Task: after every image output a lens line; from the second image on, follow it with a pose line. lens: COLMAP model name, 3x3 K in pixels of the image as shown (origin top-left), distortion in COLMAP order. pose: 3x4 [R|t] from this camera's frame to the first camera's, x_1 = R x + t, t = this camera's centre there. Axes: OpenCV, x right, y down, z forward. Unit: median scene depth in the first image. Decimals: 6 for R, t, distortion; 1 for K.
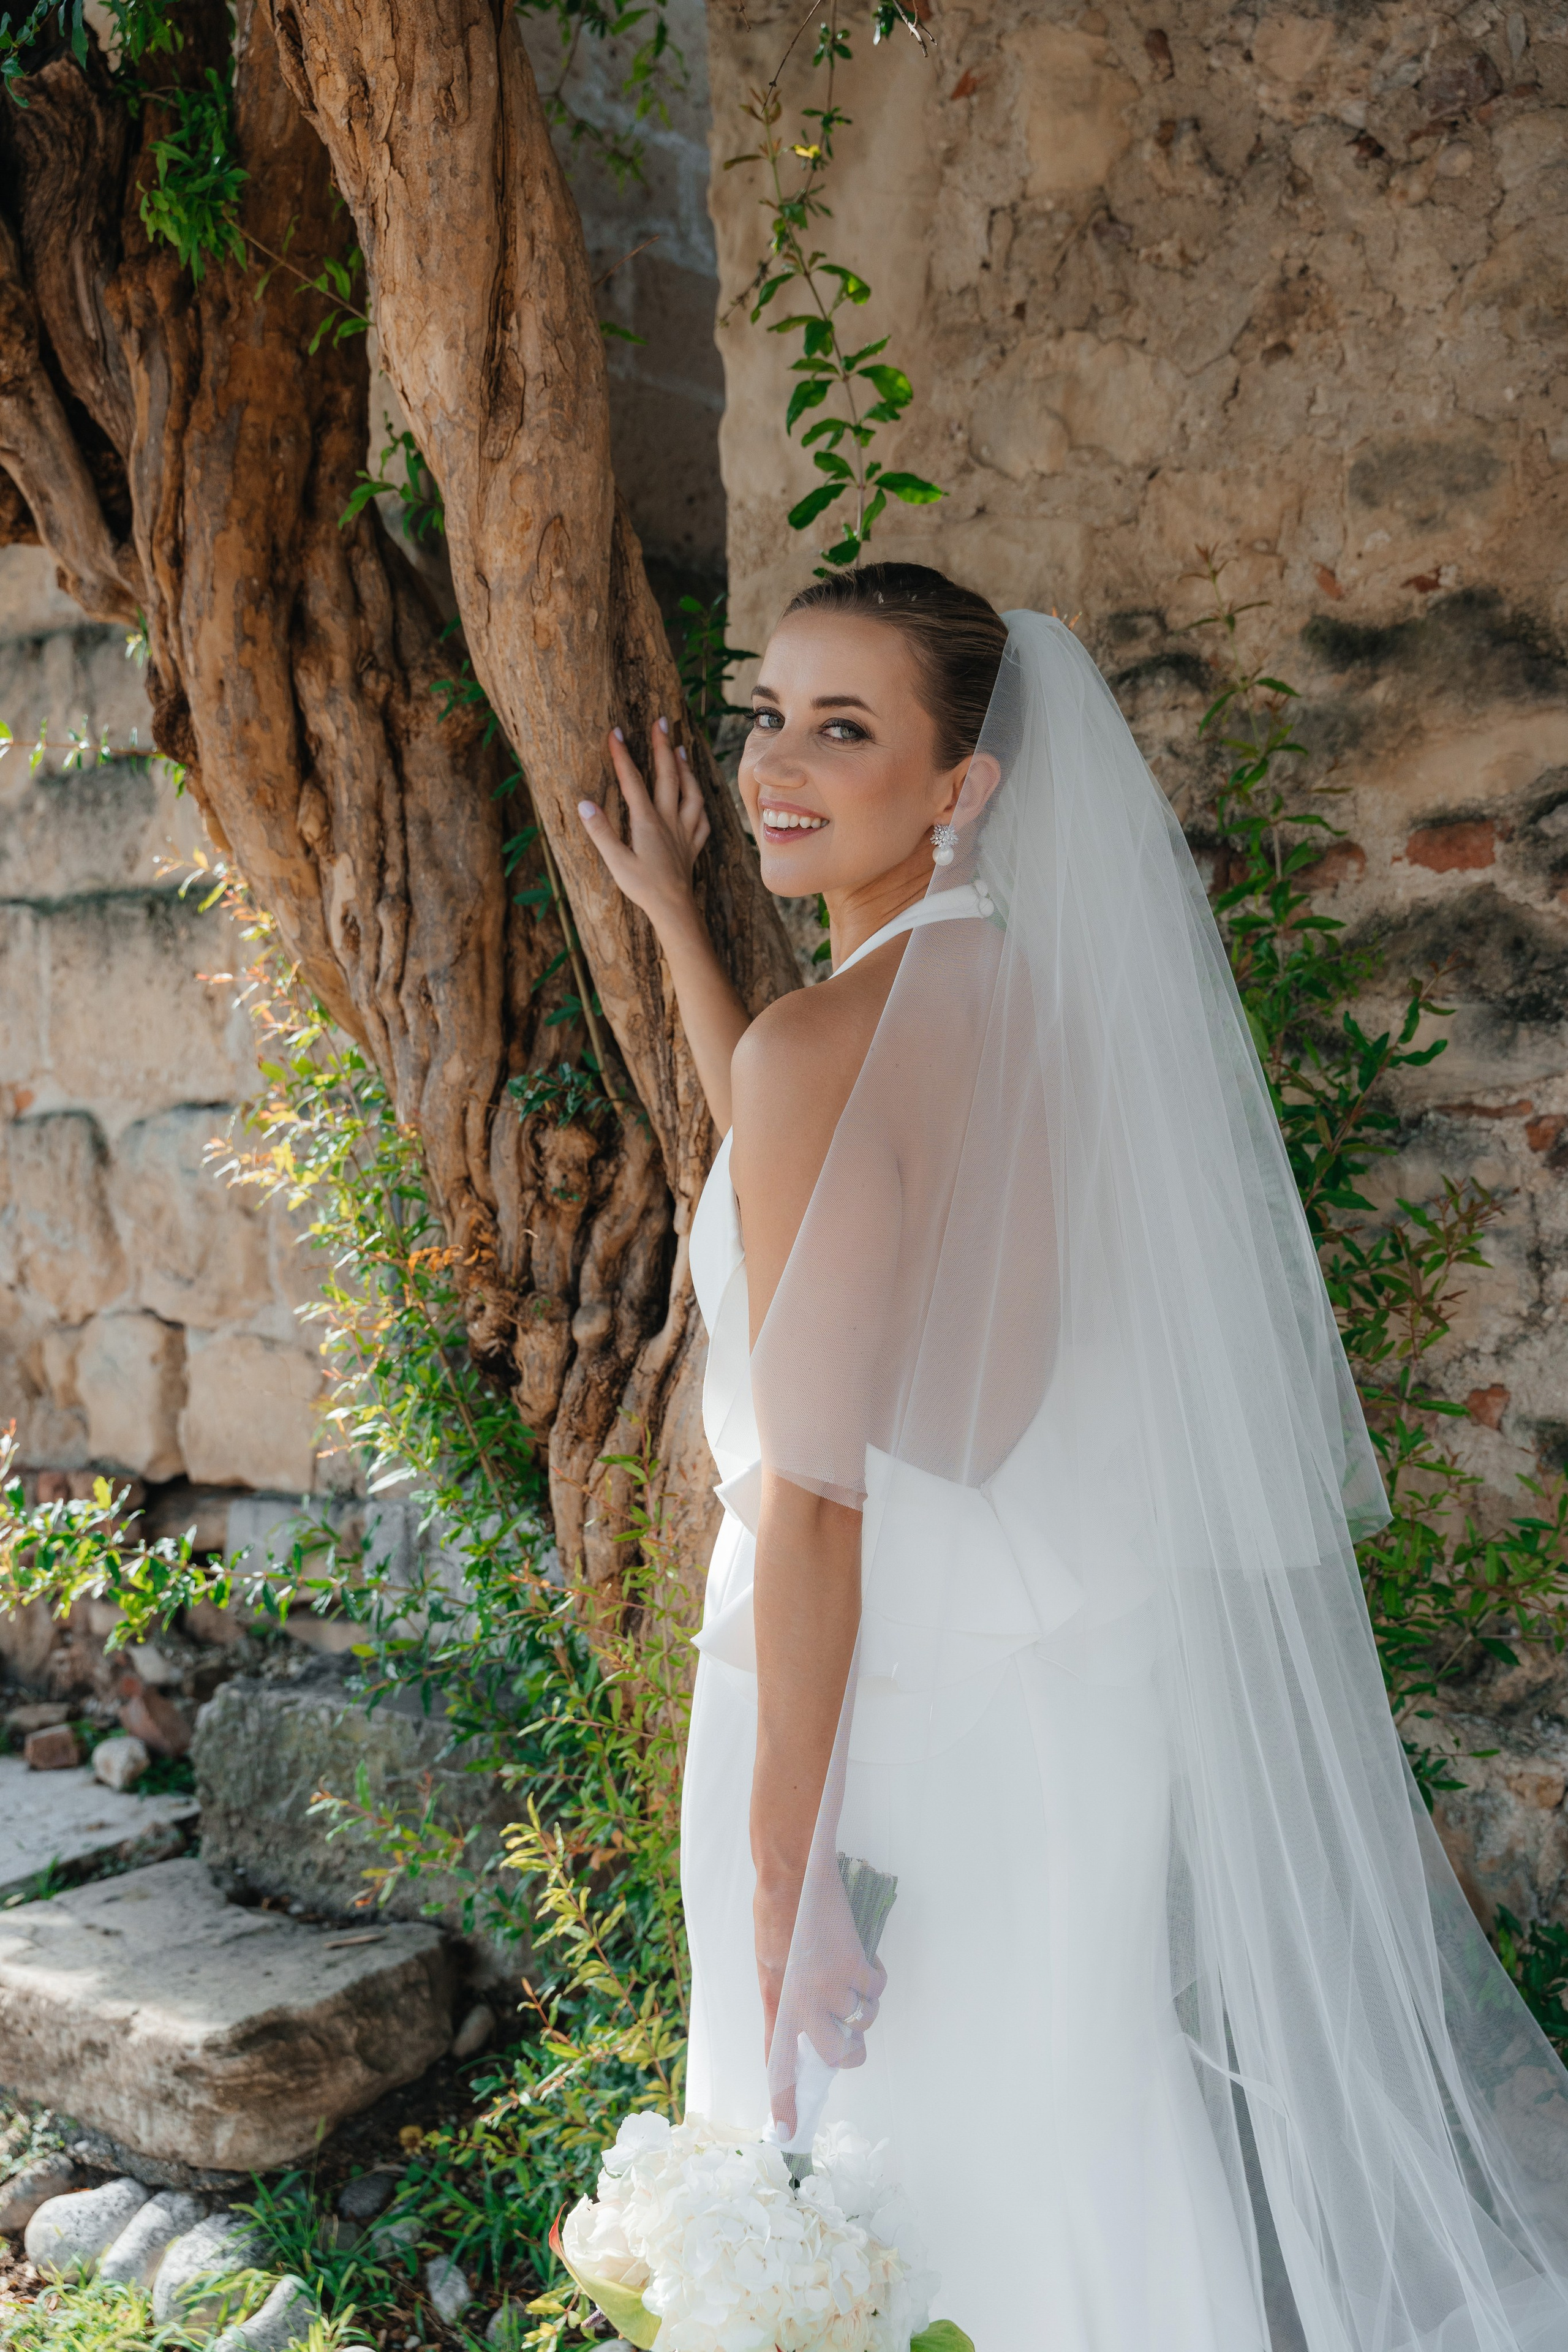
lens RADIAL K [[2522.5, 0, 797.7], [0, 2522.5, 1169.7], [0, 0, 1]] dist [0.032231, 0.000000]
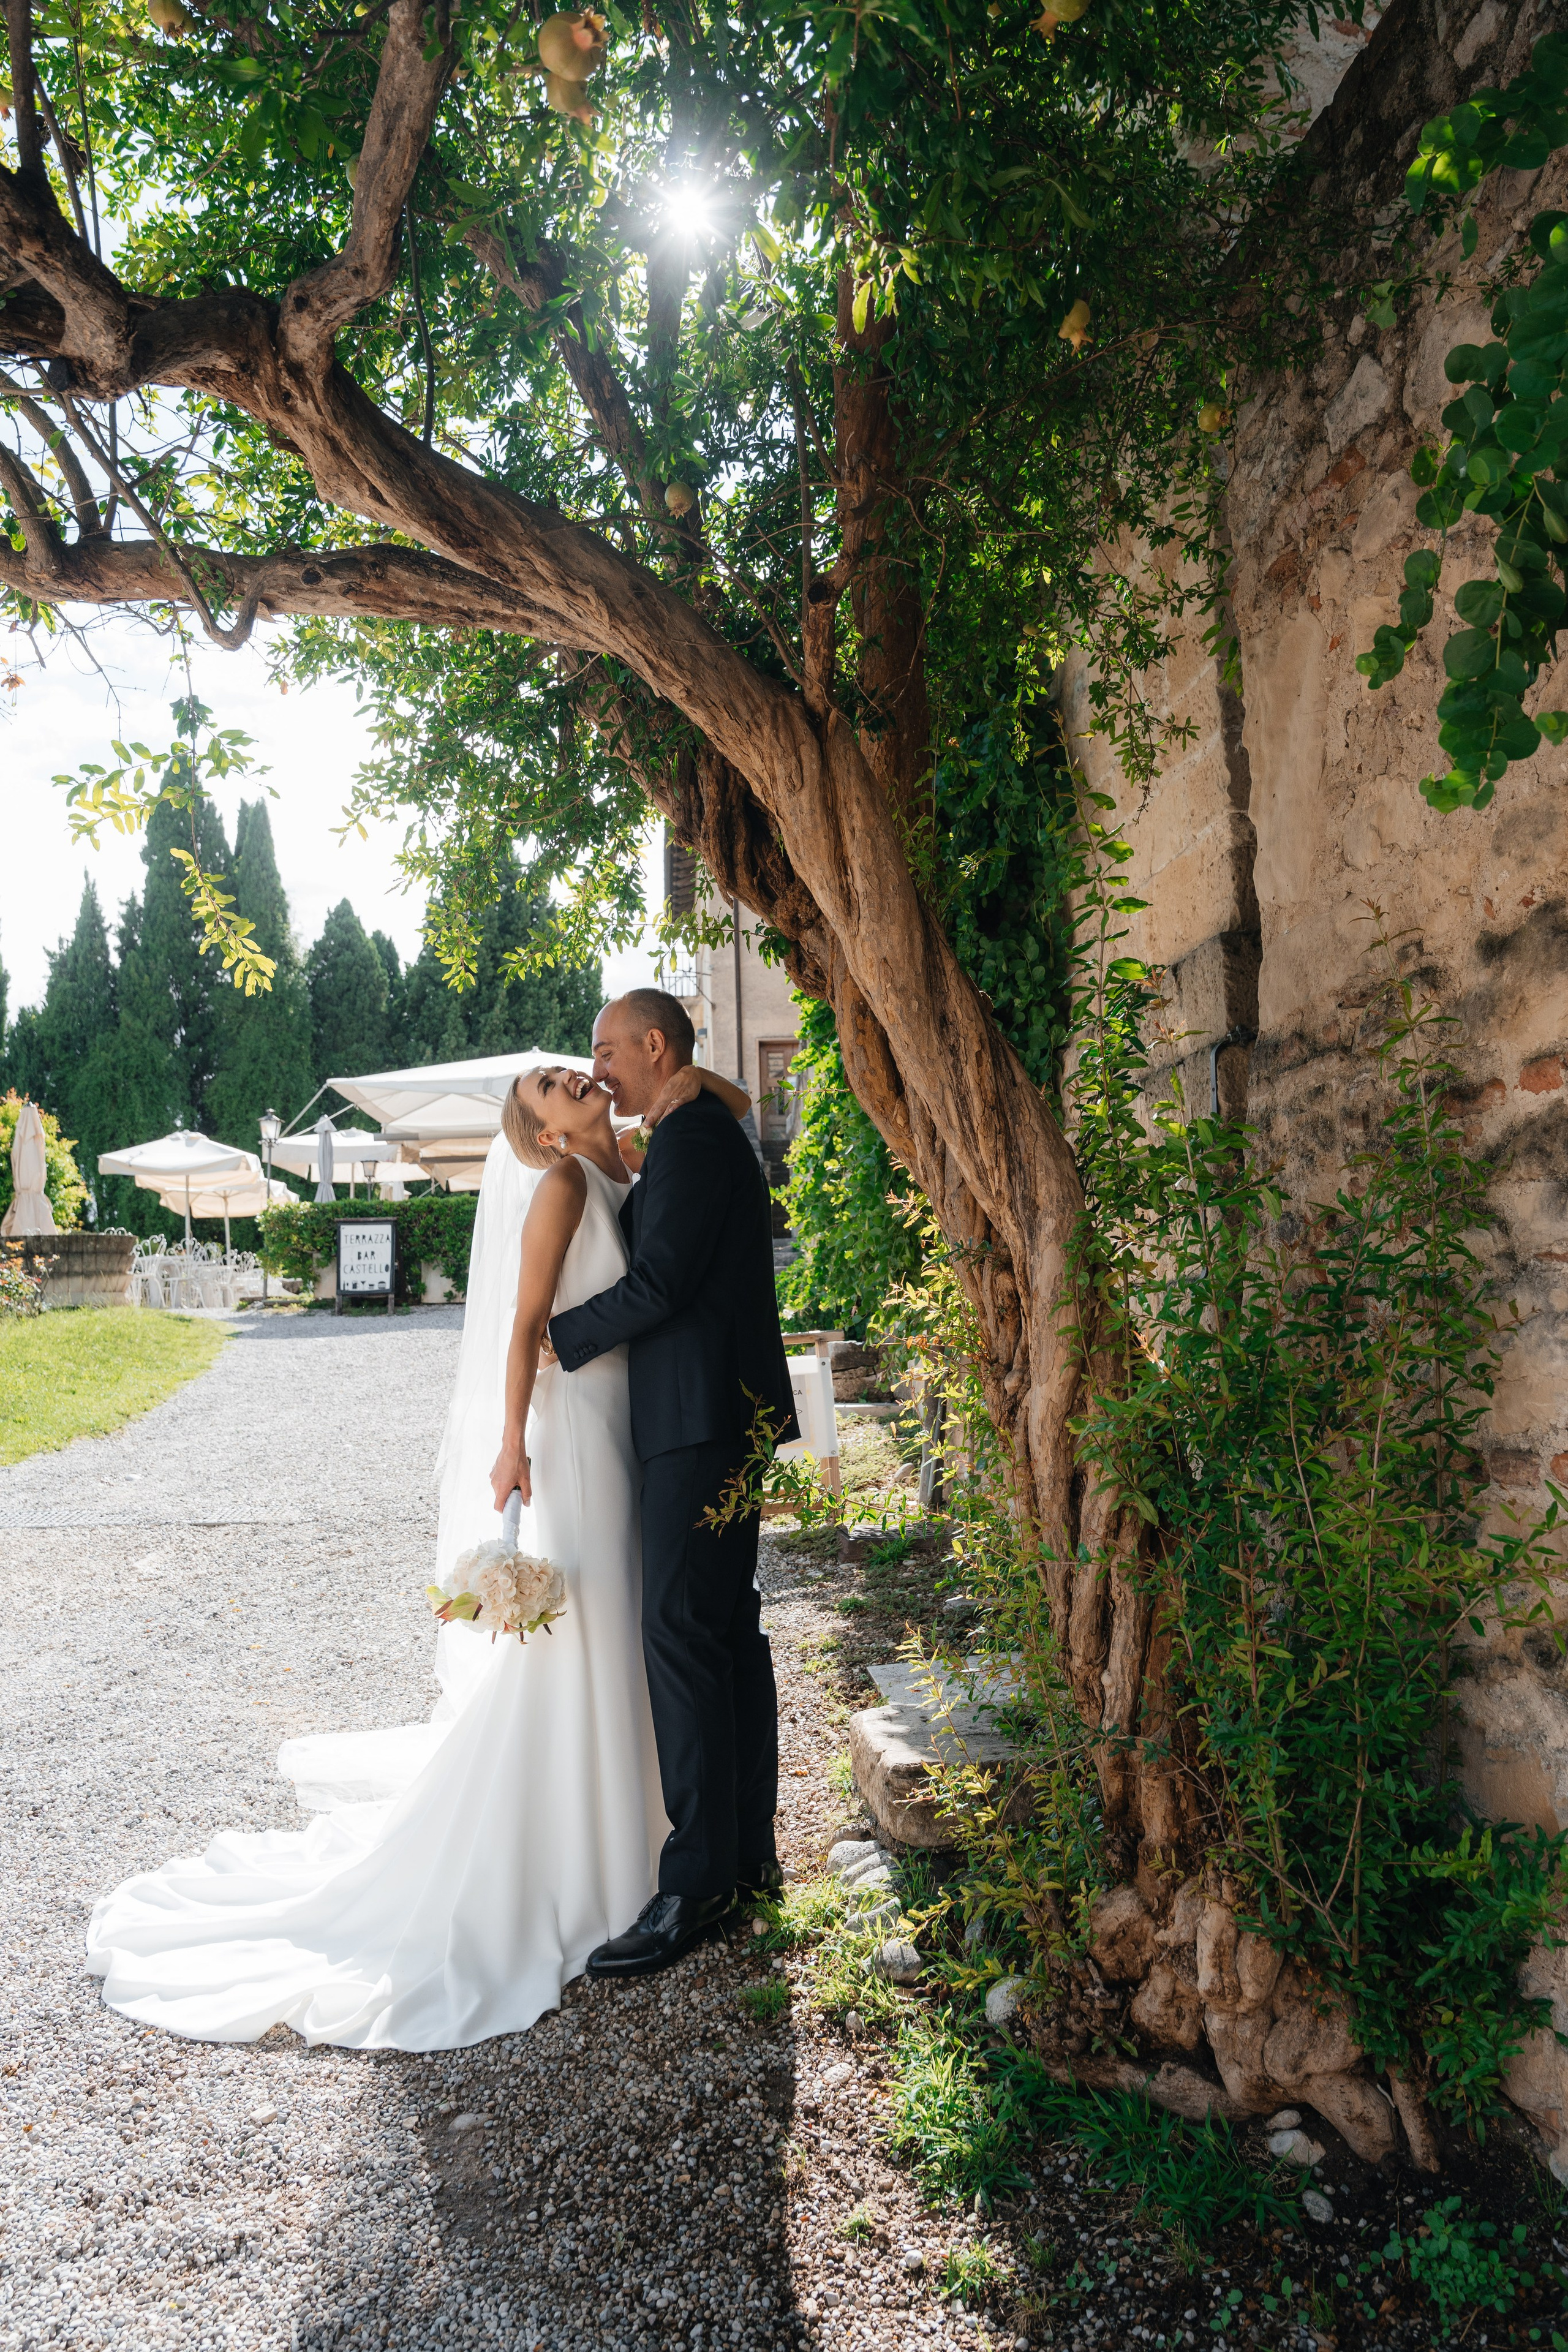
lens RADIAL K [[1685.8, 0, 779.2], [0, 1685.8, 1167.9], [0, 0, 1]] dist [0.009336, 0.001006]
pose [[0.711379, -0.056683, -0.700519, 0.617887], [-0.030751, 0.993277, -0.111600, 0.045772], [0.702135, 0.100932, 0.704854, 0.016818]]
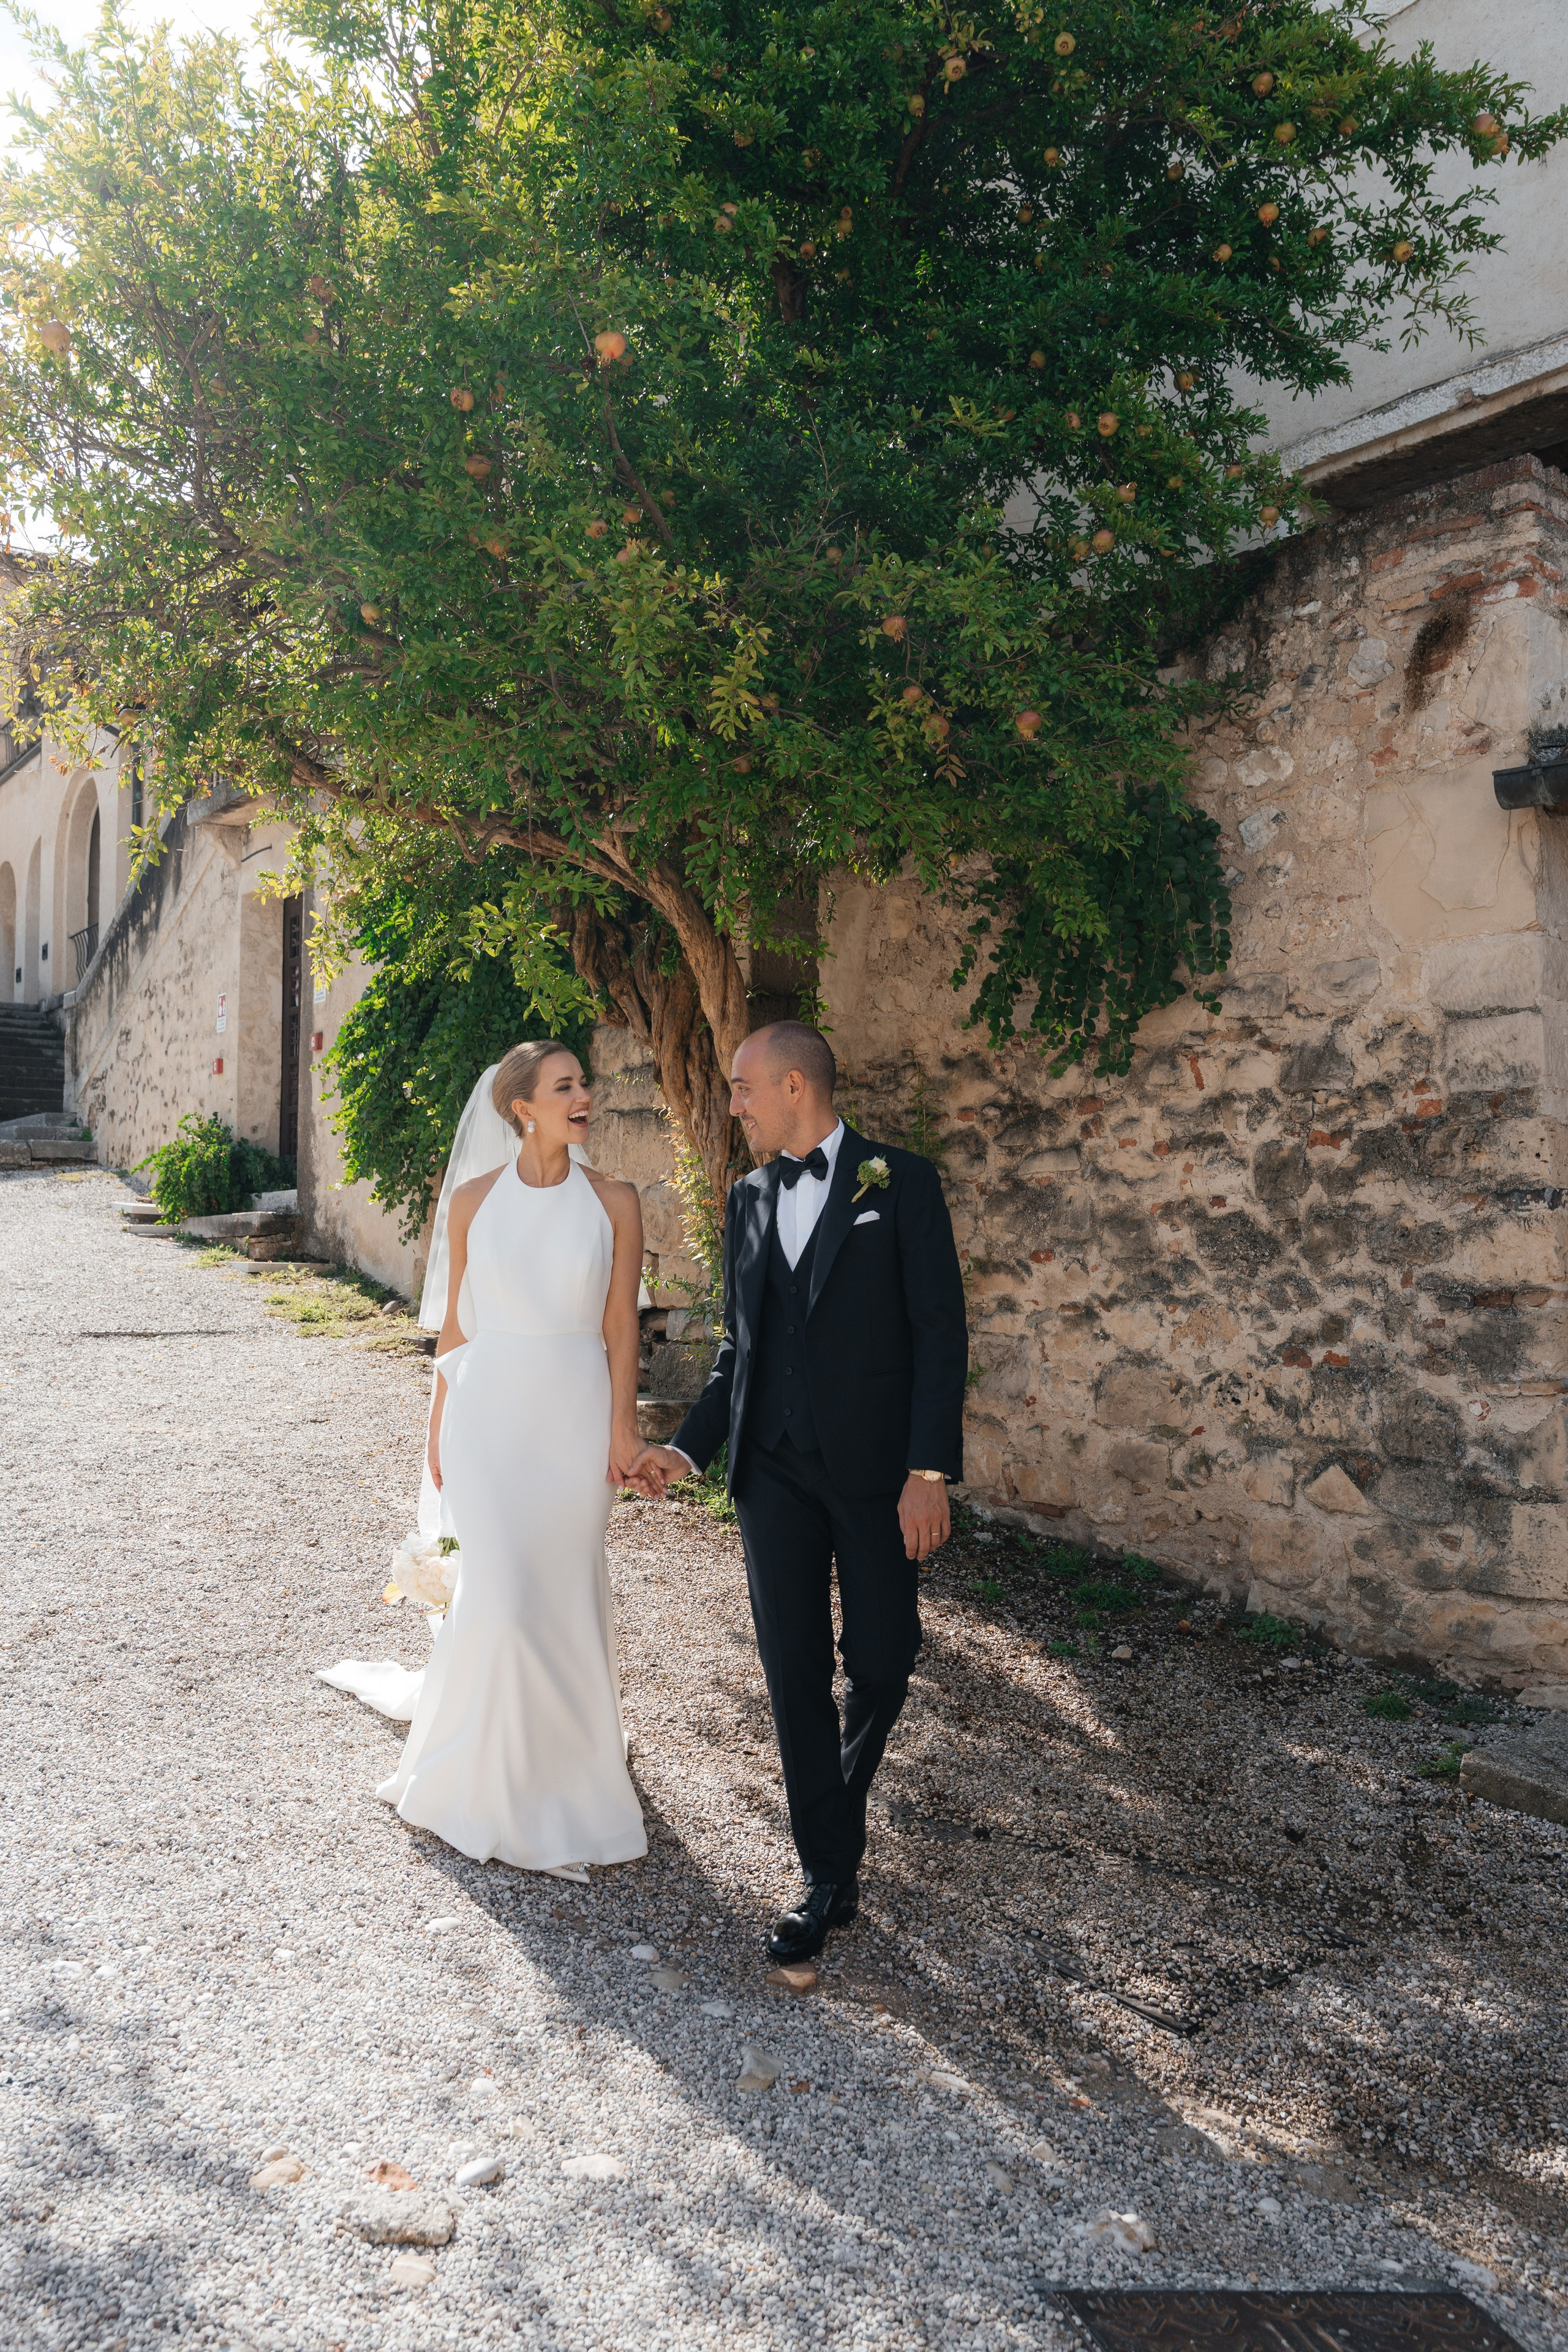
lens RADIAL K [[1919.5, 0, 785.8], [0, 1919.5, 1178.3], [0, 0, 1]] dist [0.000840, 0.000013]
pose [[0.980095, 0.044538, -0.193470, 0.564555], [-0.057775, 0.996319, -0.063321, 0.177684], [0.189937, 0.073239, 0.979061, -1.993306]]
